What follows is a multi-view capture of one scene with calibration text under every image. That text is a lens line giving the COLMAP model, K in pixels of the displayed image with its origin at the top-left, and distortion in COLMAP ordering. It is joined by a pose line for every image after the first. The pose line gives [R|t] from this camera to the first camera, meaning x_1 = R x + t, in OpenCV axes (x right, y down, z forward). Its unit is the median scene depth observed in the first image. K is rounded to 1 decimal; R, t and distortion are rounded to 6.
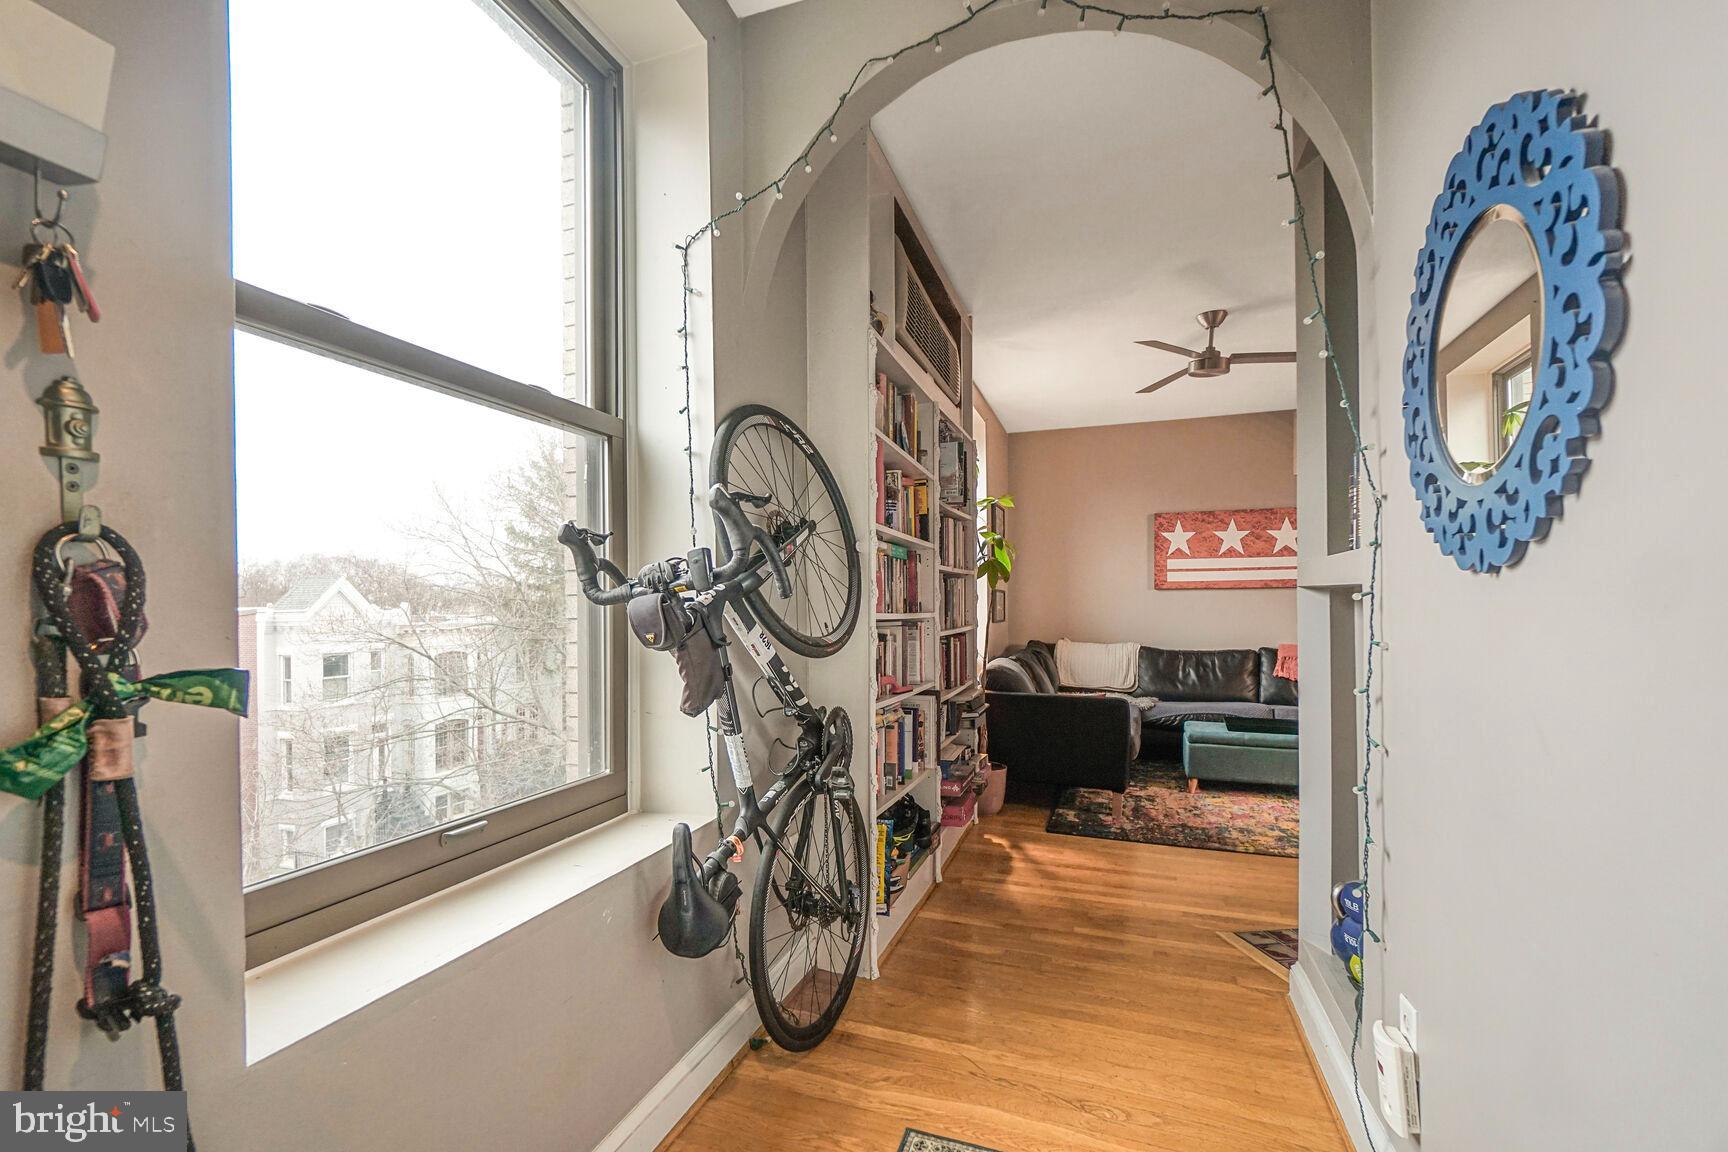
lens RADIAL K [[759.1, 0, 864.3], [0, 759.1, 616.4], [0, 0, 1]] dist [-0.000606, 0.000078]
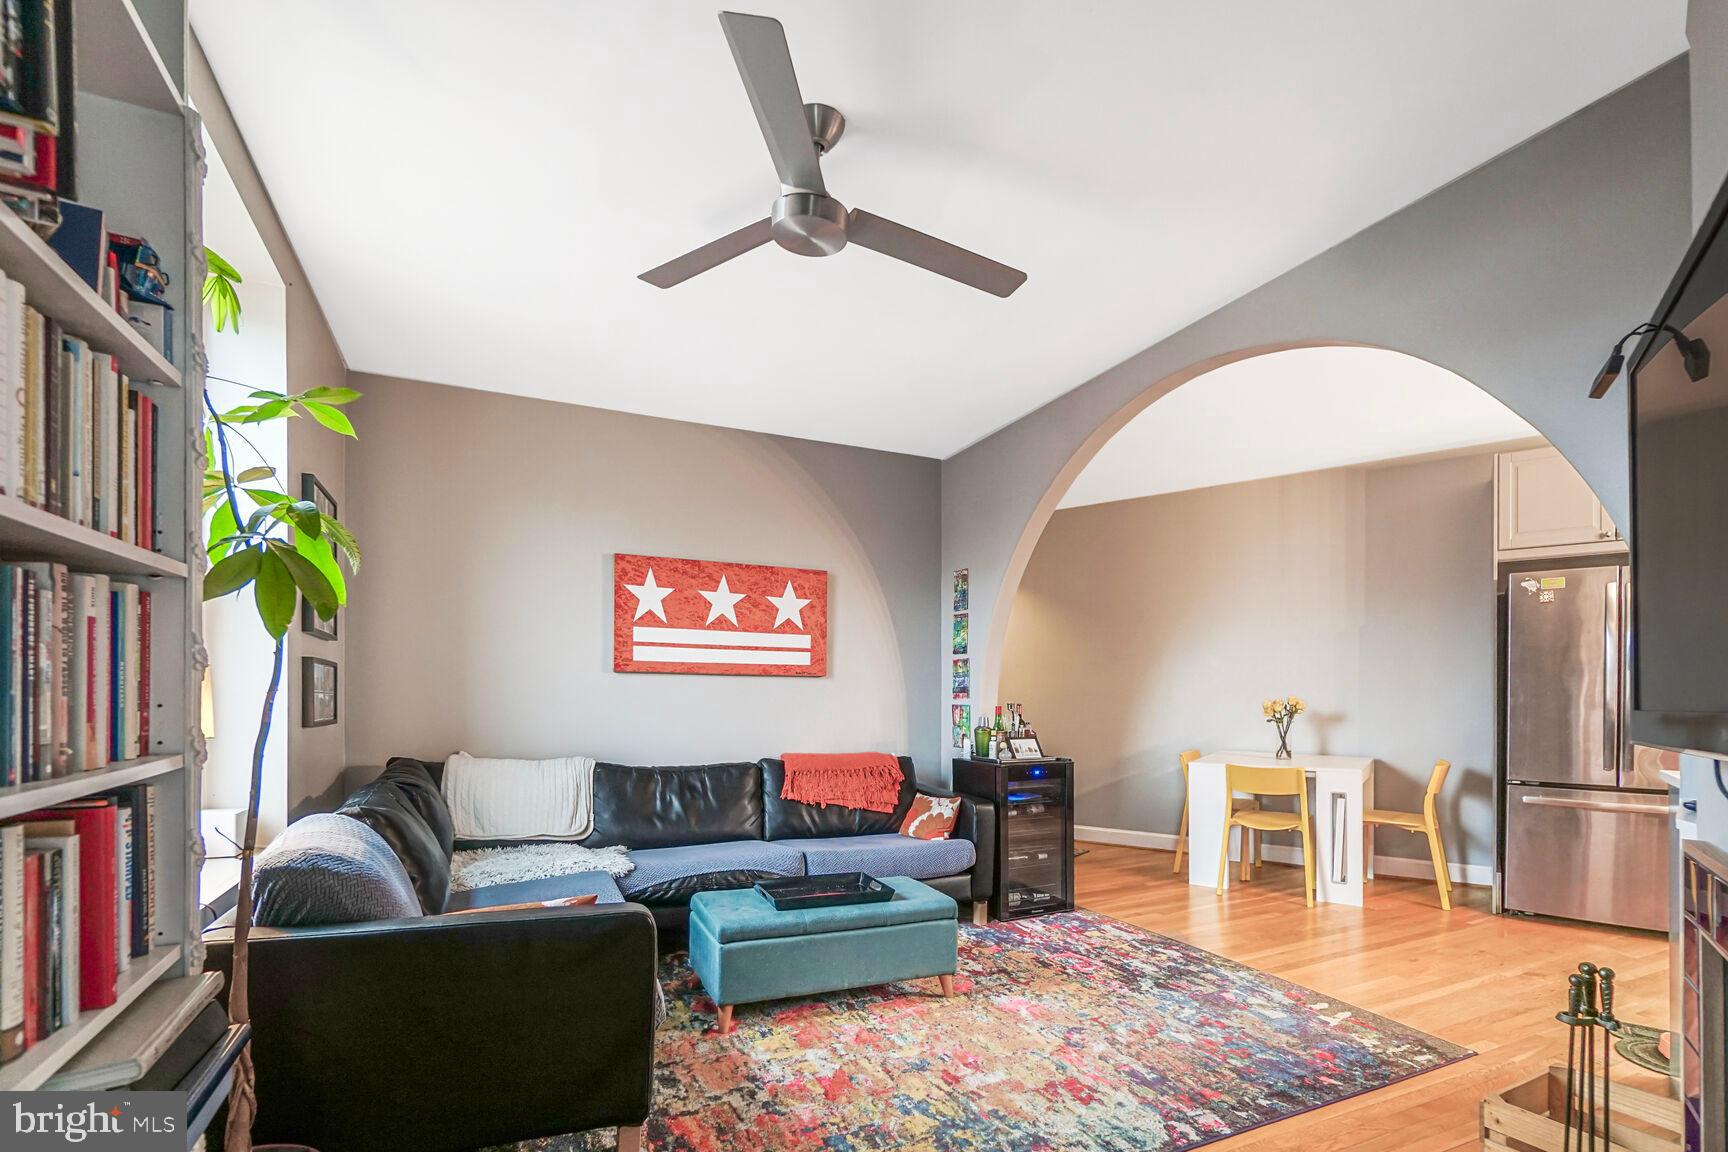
lens RADIAL K [[774.7, 0, 860.0], [0, 774.7, 714.9], [0, 0, 1]] dist [-0.000757, 0.000160]
pose [[0.719988, 0.001407, 0.693985, 0.084378], [-0.006852, 0.999964, 0.005081, -0.004516], [-0.693953, -0.008413, 0.719972, 0.414520]]
